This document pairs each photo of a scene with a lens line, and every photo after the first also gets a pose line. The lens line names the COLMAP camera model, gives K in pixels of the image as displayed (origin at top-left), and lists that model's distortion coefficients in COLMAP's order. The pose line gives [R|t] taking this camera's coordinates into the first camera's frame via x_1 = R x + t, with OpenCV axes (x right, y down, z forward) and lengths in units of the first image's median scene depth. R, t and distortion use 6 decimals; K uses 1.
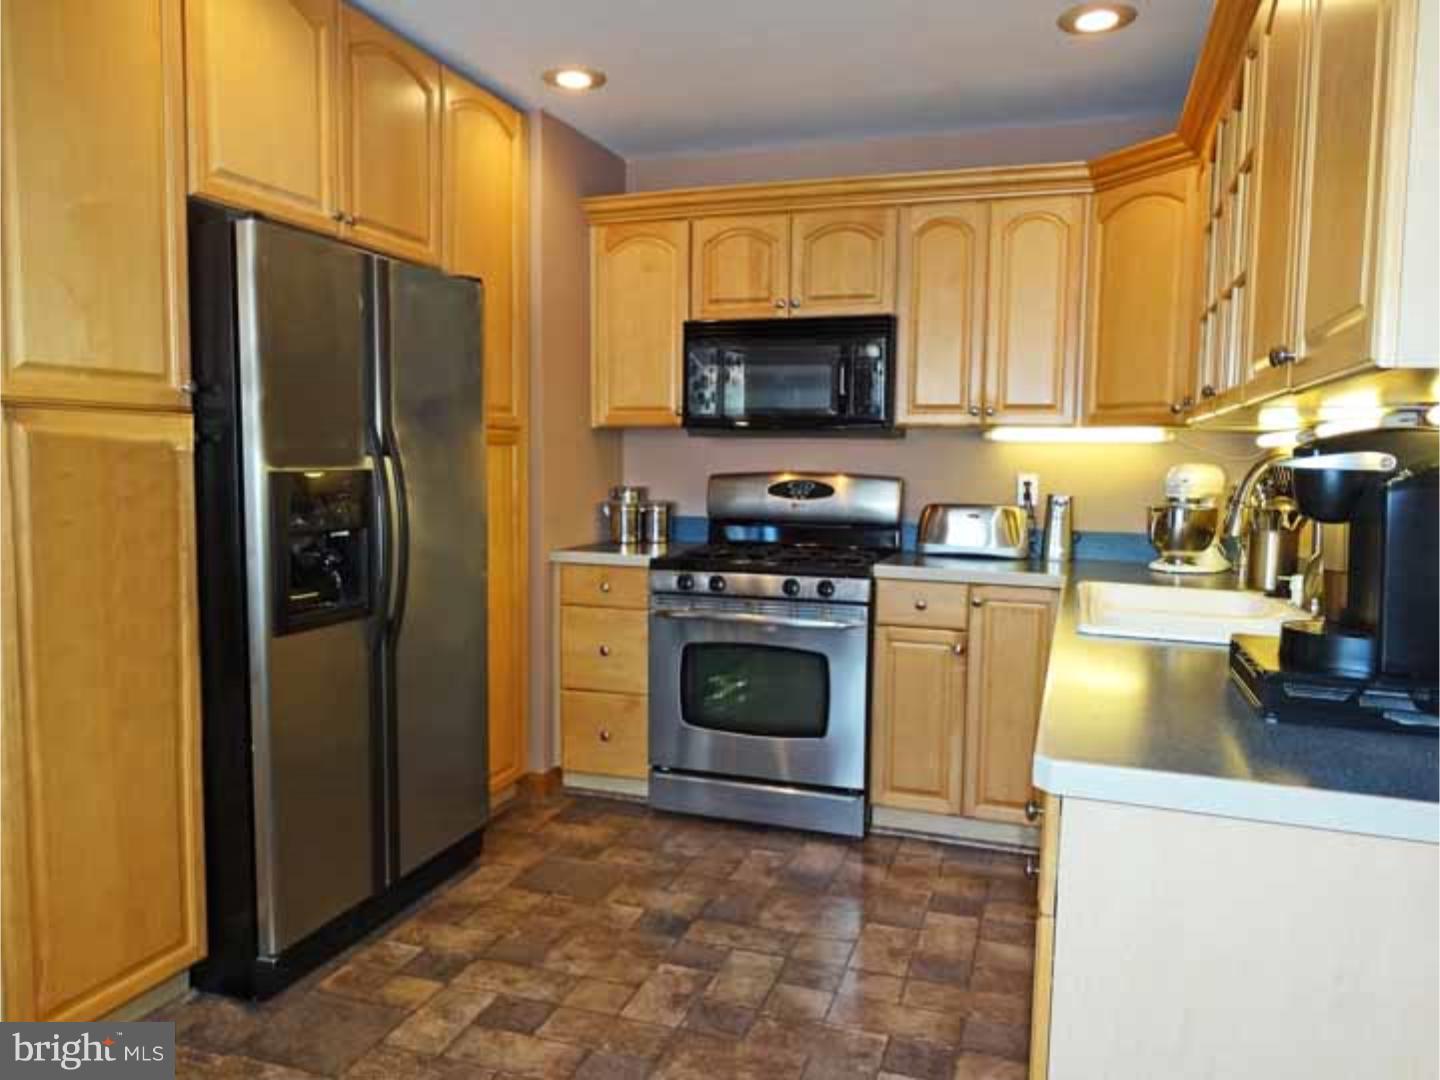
lens RADIAL K [[1022.9, 0, 728.3], [0, 1022.9, 534.9], [0, 0, 1]] dist [0.010238, 0.004644]
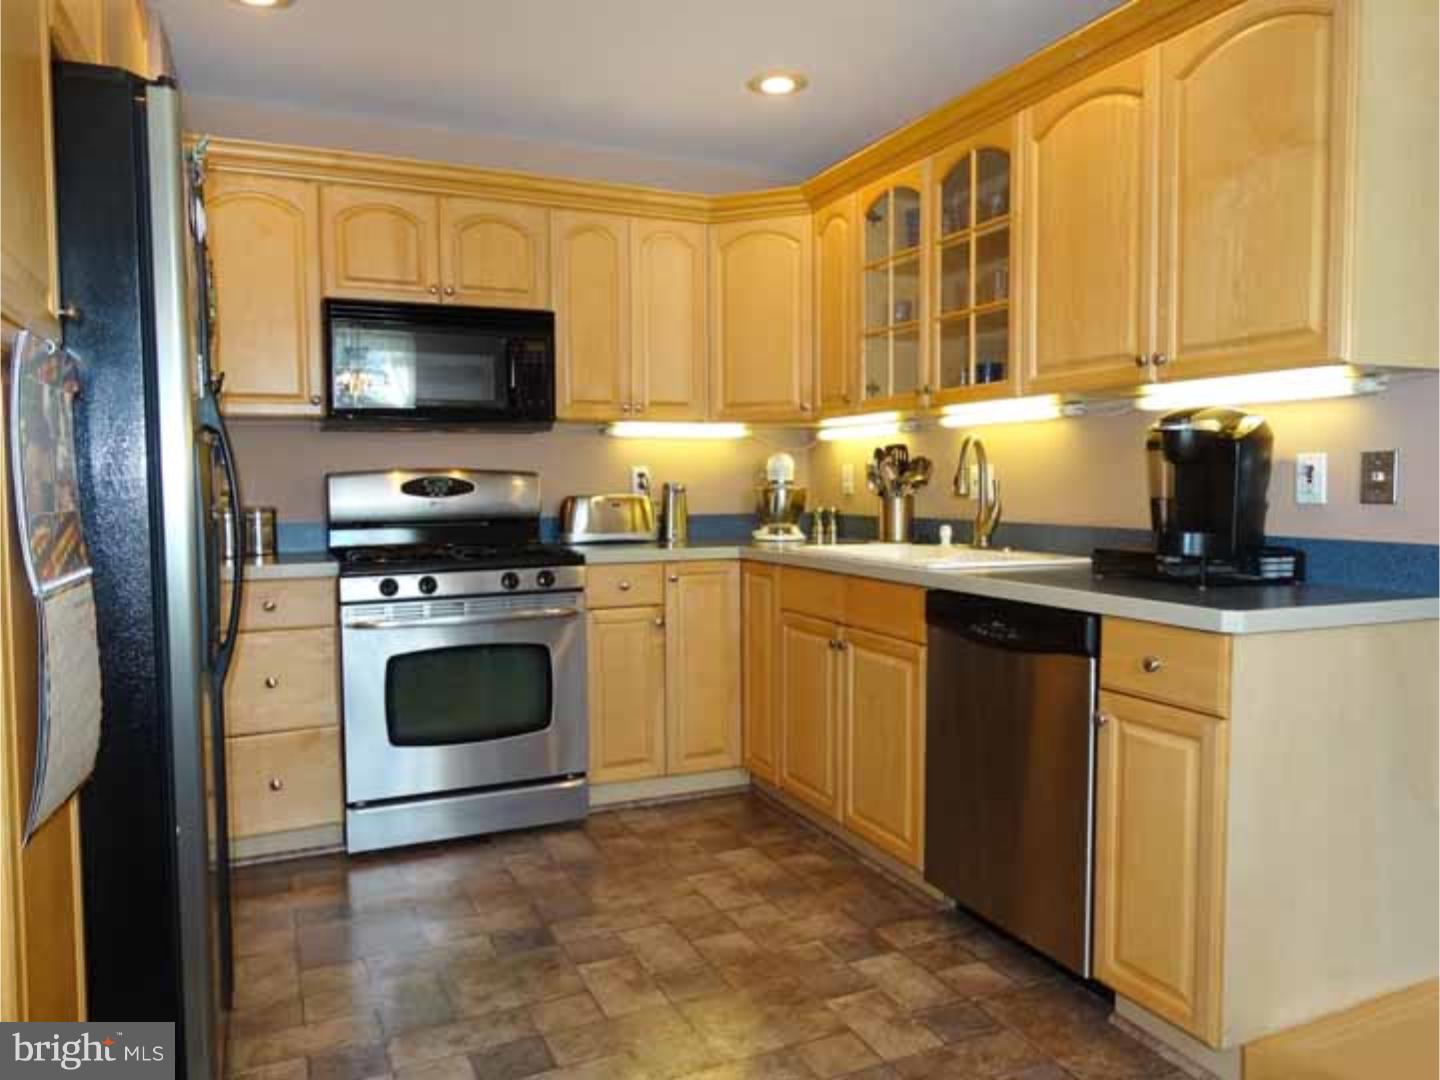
lens RADIAL K [[1022.9, 0, 728.3], [0, 1022.9, 534.9], [0, 0, 1]] dist [0.010238, 0.004644]
pose [[0.734586, -0.058706, 0.675971, -0.445467], [0.071770, 0.997384, 0.008627, 0.013728], [-0.674709, 0.042177, 0.736877, 0.139429]]
